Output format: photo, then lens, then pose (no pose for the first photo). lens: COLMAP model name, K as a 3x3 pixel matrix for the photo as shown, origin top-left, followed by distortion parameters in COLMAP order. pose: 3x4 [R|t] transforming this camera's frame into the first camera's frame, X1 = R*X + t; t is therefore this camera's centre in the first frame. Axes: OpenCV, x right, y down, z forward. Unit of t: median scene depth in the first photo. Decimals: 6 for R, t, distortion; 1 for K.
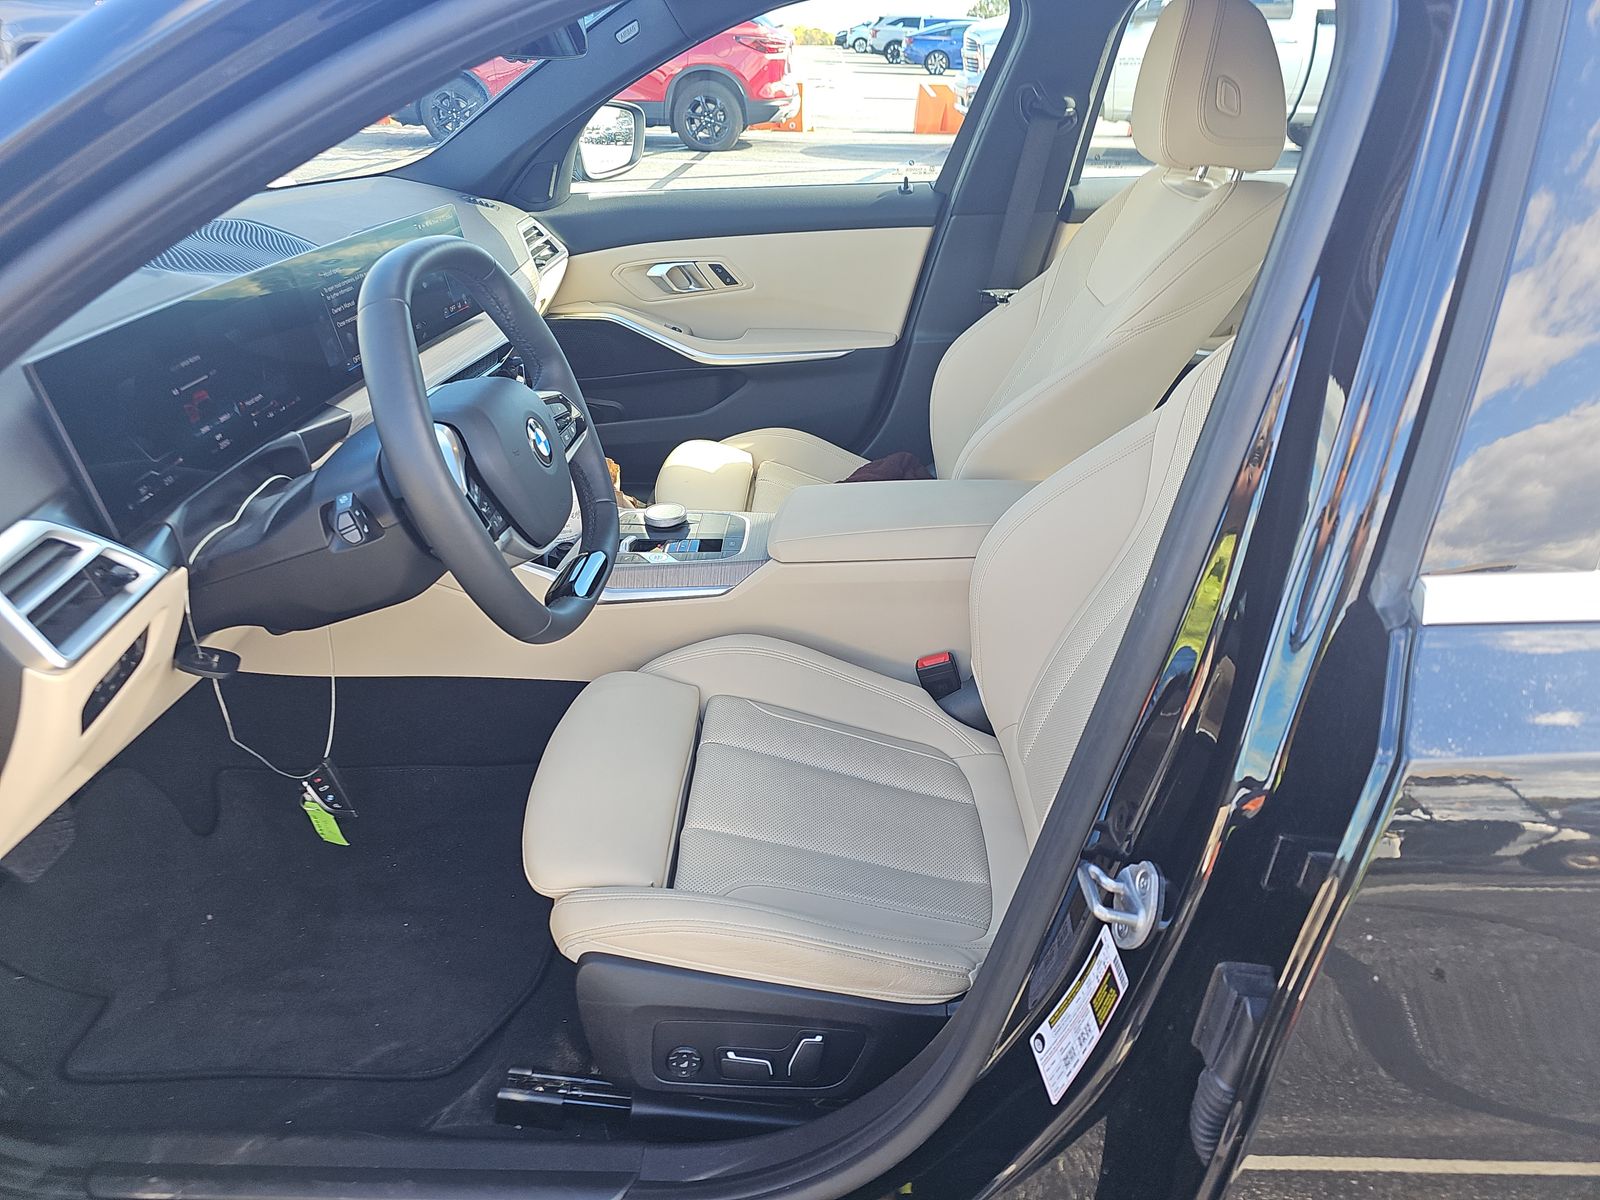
lens RADIAL K [[1084.4, 0, 800.0], [0, 1084.4, 600.0], [0, 0, 1]] dist [0.026700, -0.038562]
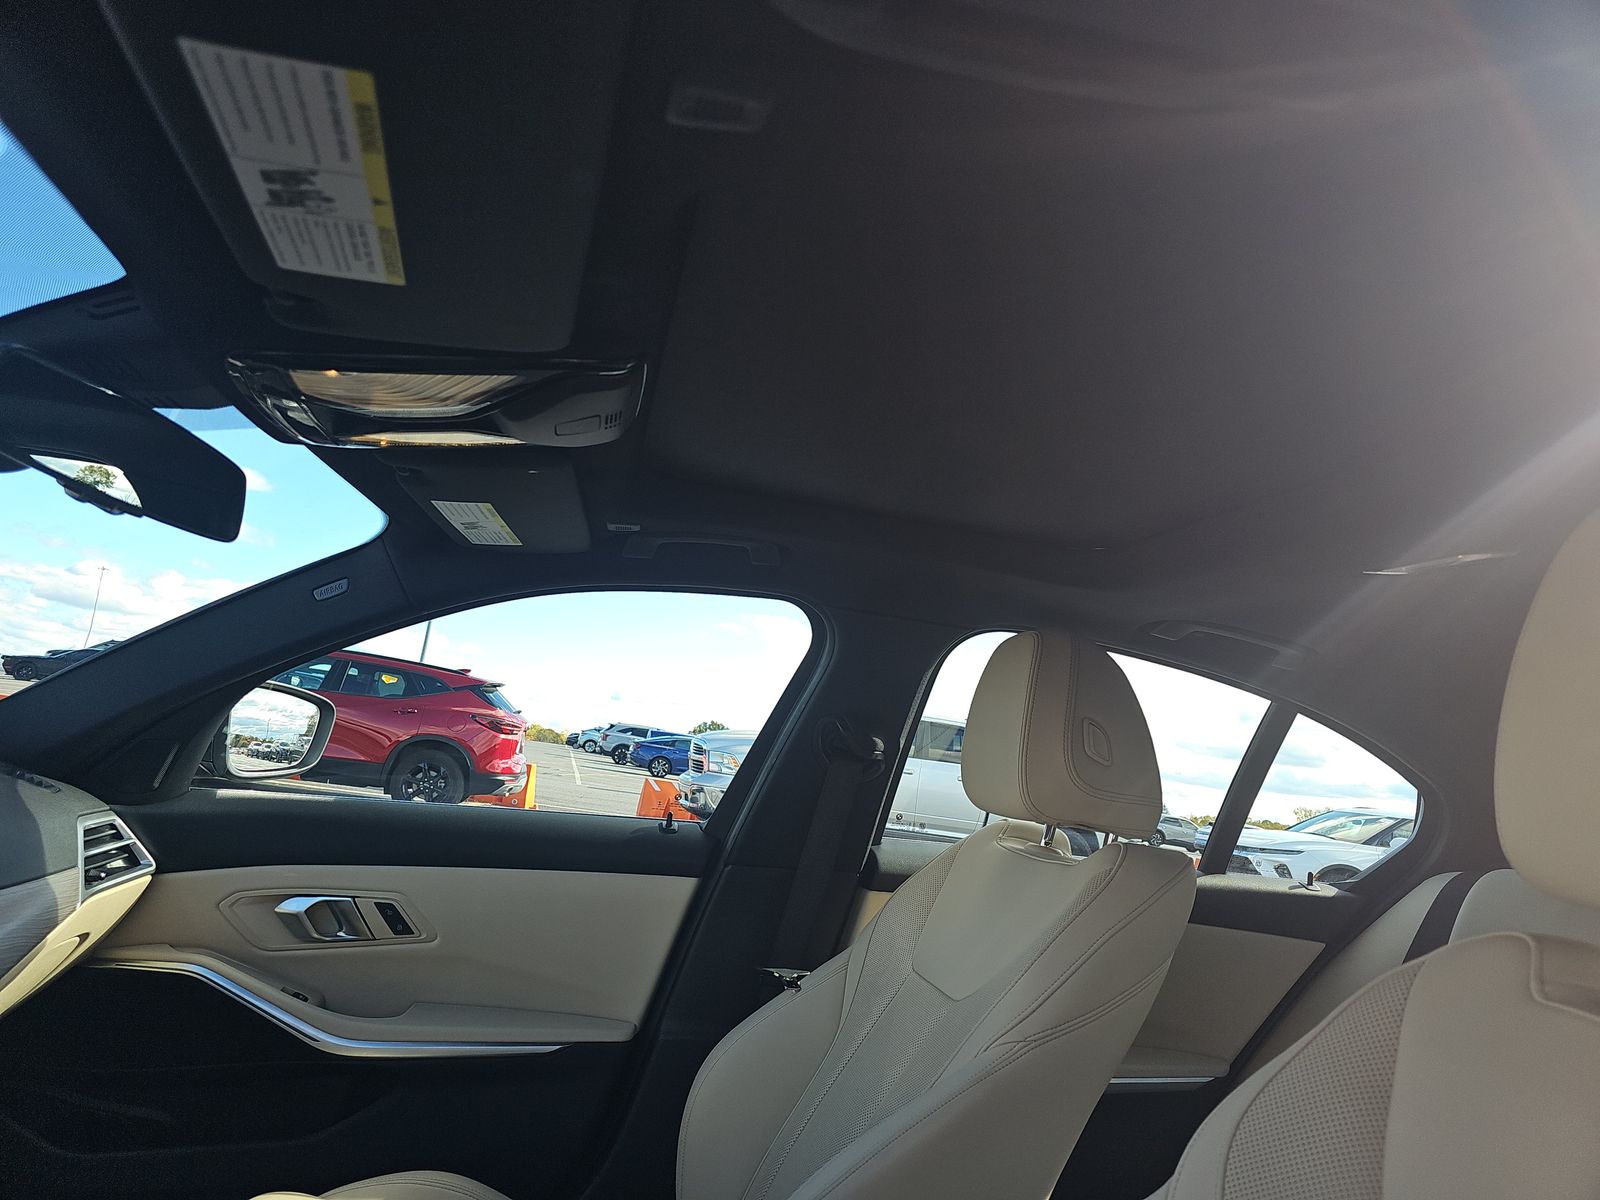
lens RADIAL K [[1095.7, 0, 801.4], [0, 1095.7, 609.3], [0, 0, 1]] dist [0.160513, -0.148649]
pose [[0.963784, 0.158150, 0.214730, -0.004862], [-0.009185, 0.824392, -0.565944, -0.056520], [-0.266525, 0.543476, 0.795989, 0.247916]]
